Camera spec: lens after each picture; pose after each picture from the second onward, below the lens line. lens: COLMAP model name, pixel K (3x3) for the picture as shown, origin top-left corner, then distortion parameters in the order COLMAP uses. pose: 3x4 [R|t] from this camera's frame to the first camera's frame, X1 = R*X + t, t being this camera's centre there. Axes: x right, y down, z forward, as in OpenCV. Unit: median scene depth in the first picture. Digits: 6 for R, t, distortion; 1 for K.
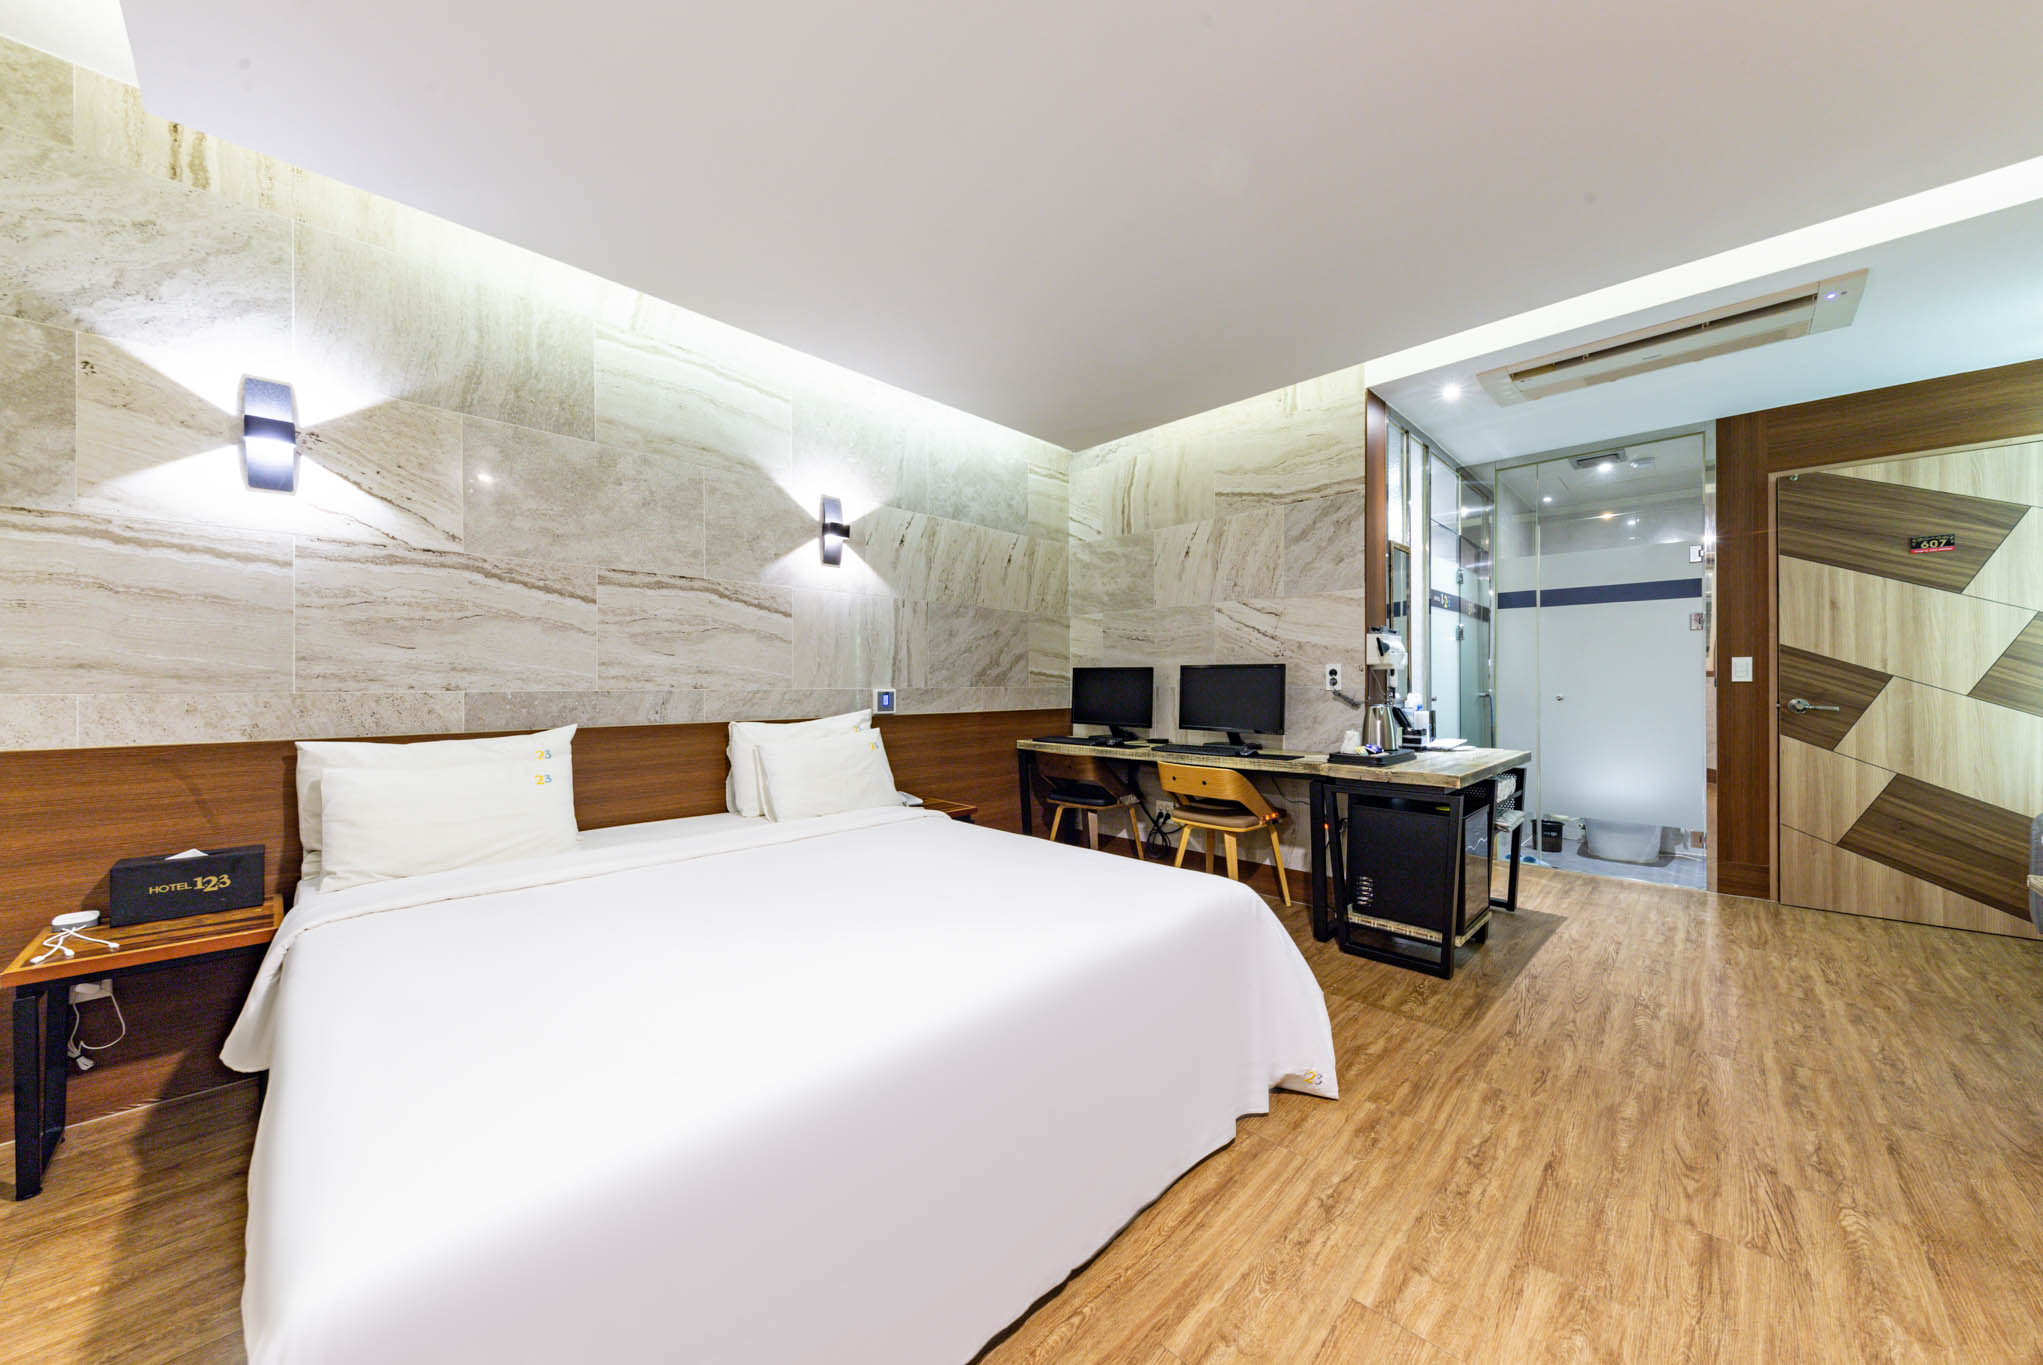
lens RADIAL K [[706.6, 0, 1023.9], [0, 706.6, 679.6], [0, 0, 1]] dist [0.016084, -0.002596]
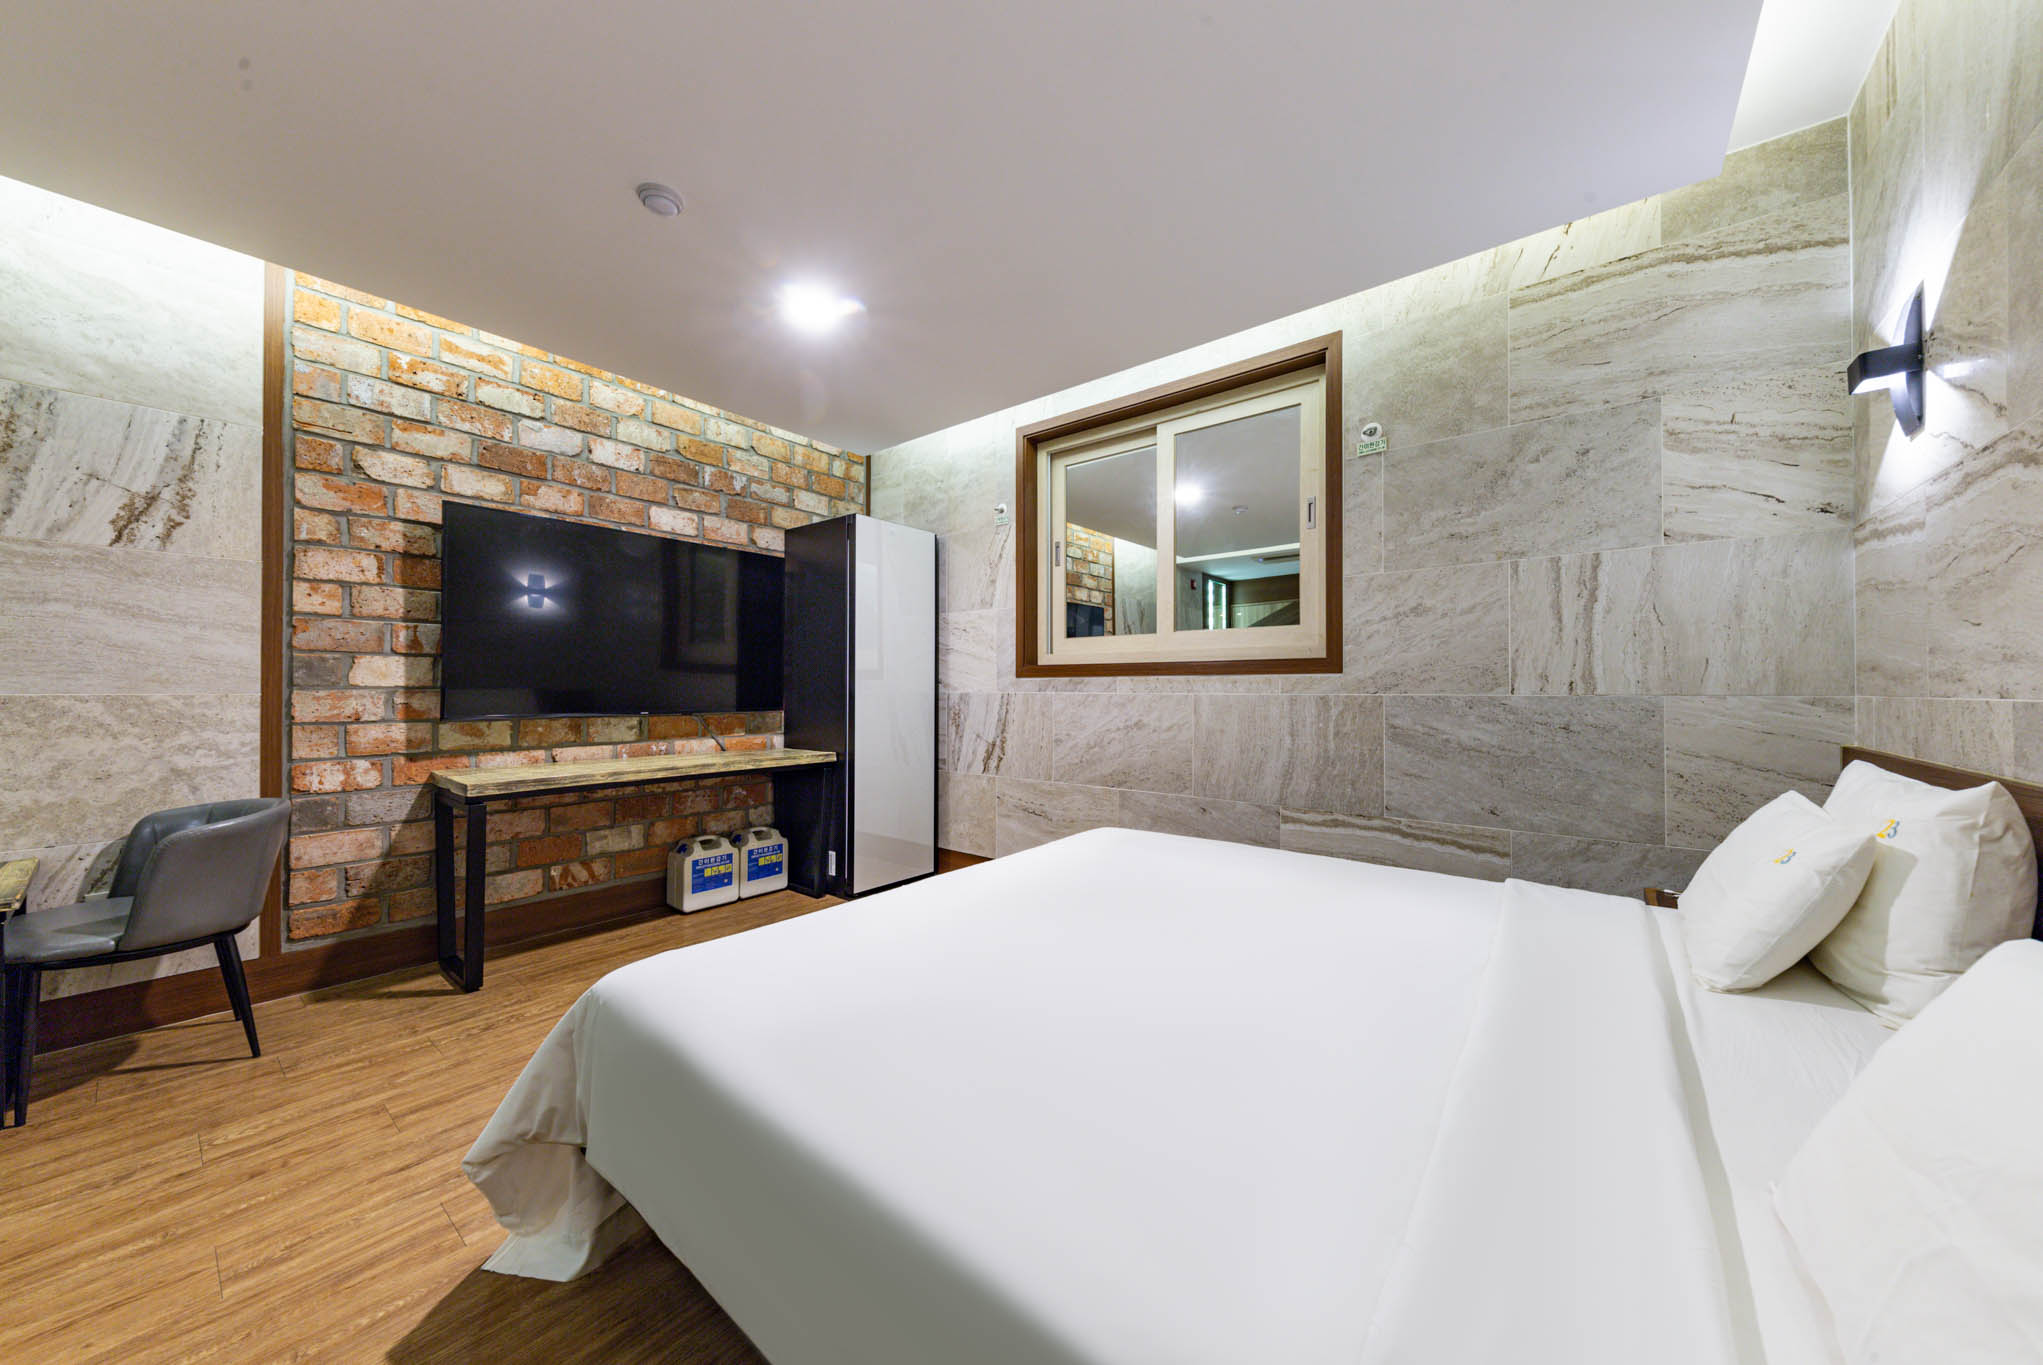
lens RADIAL K [[706.6, 0, 1016.4], [0, 706.6, 686.4], [0, 0, 1]] dist [0.016084, -0.002596]
pose [[-0.996670, 0.000285, -0.081536, -0.022739], [0.000924, 0.999969, -0.007796, 0.007971], [0.081531, -0.007845, -0.996640, 1.225290]]
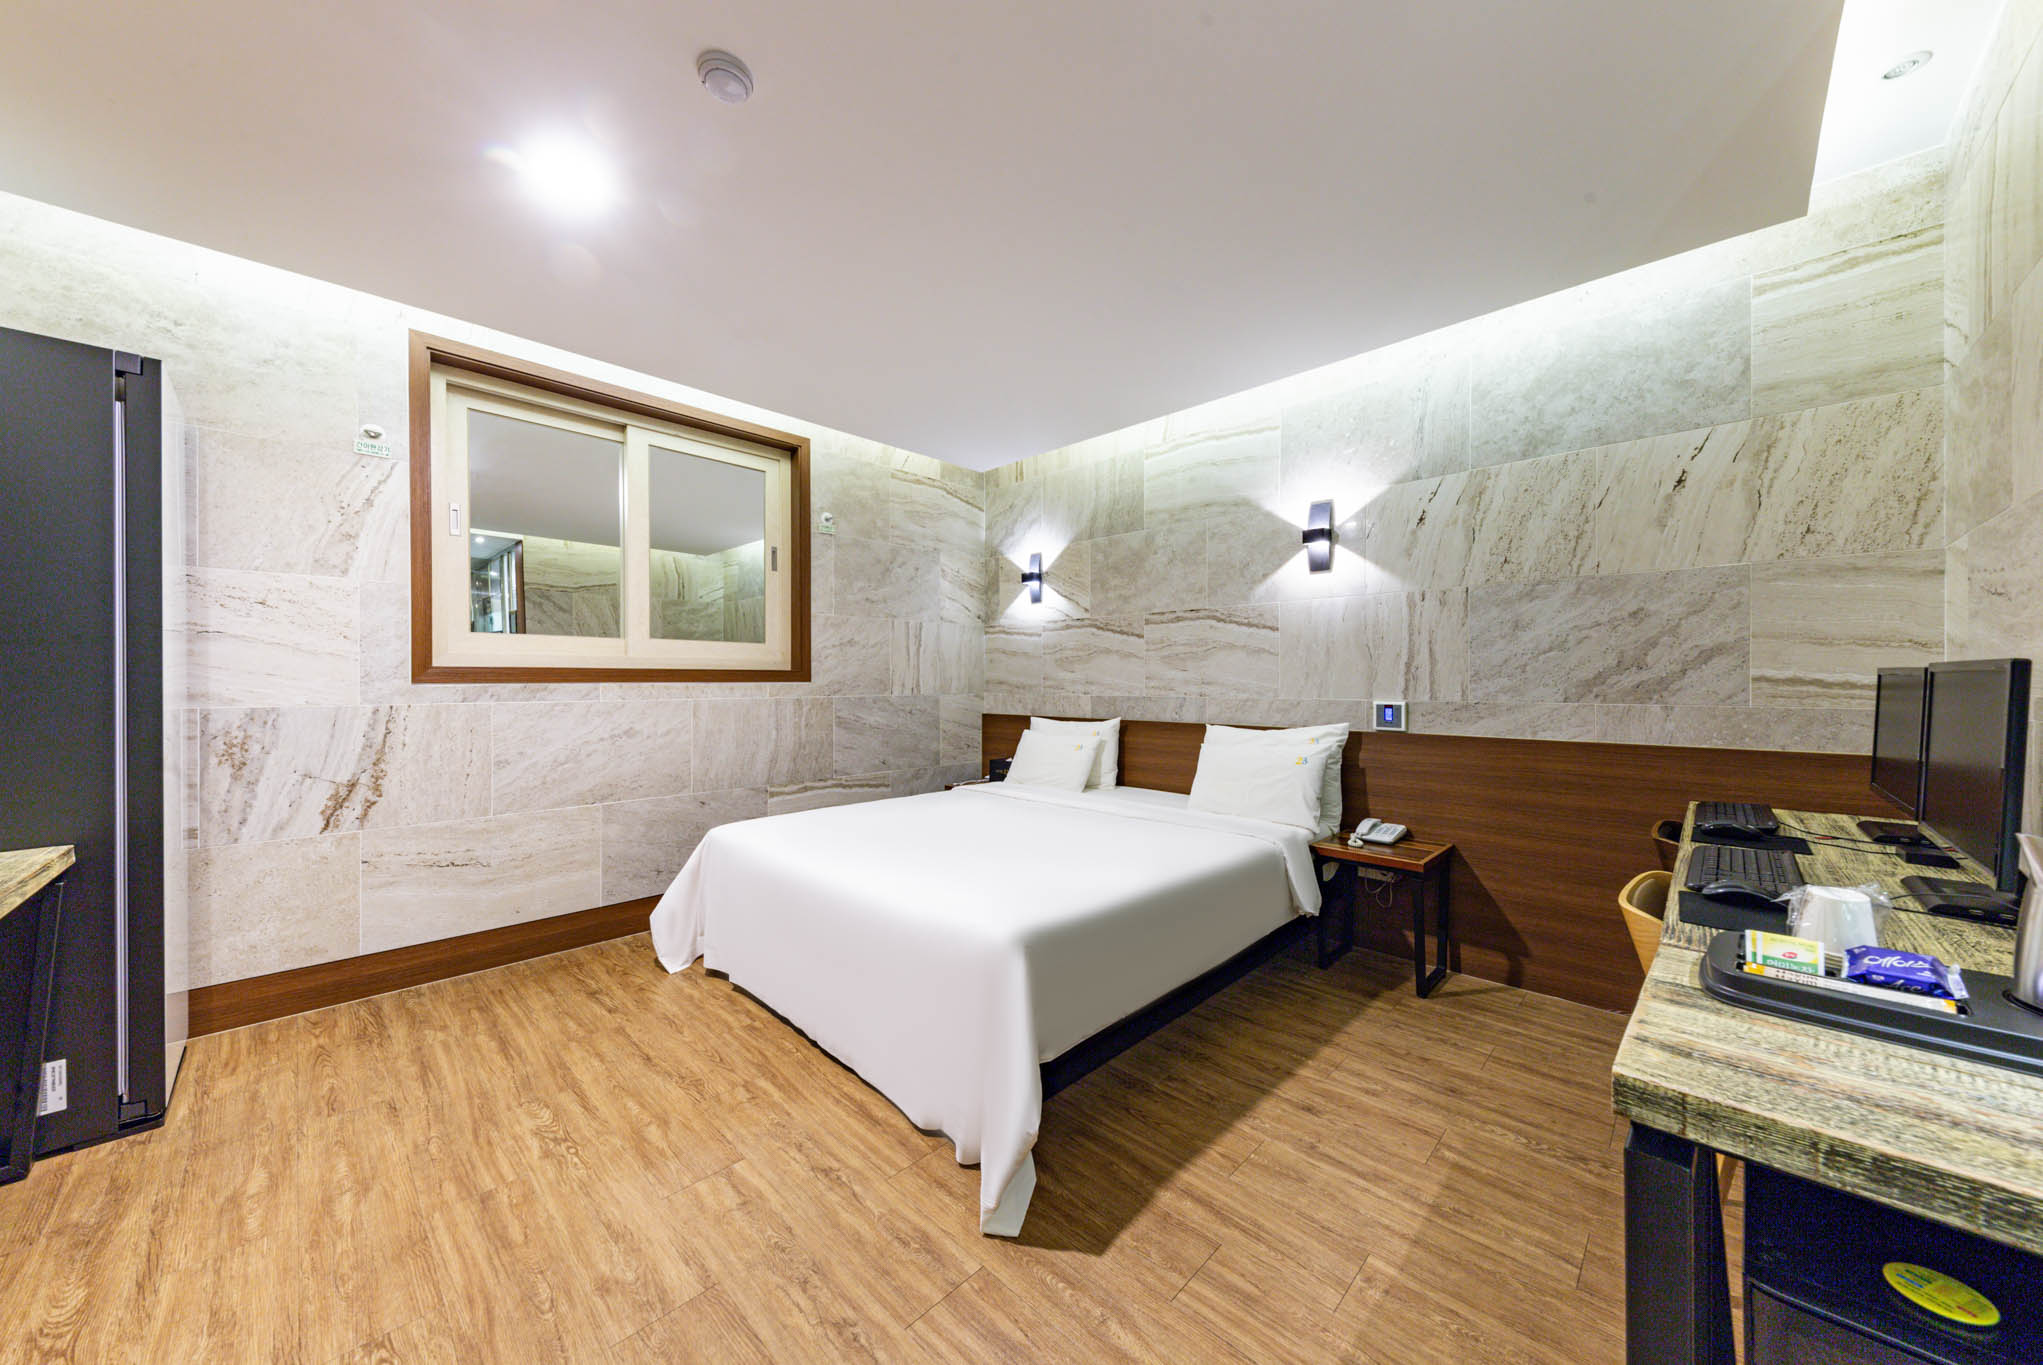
lens RADIAL K [[706.6, 0, 1032.7], [0, 706.6, 688.7], [0, 0, 1]] dist [0.016084, -0.002596]
pose [[0.002008, 0.012218, -0.999923, 0.832641], [0.005785, 0.999908, 0.012229, -0.018864], [0.999981, -0.005809, 0.001937, 0.716840]]
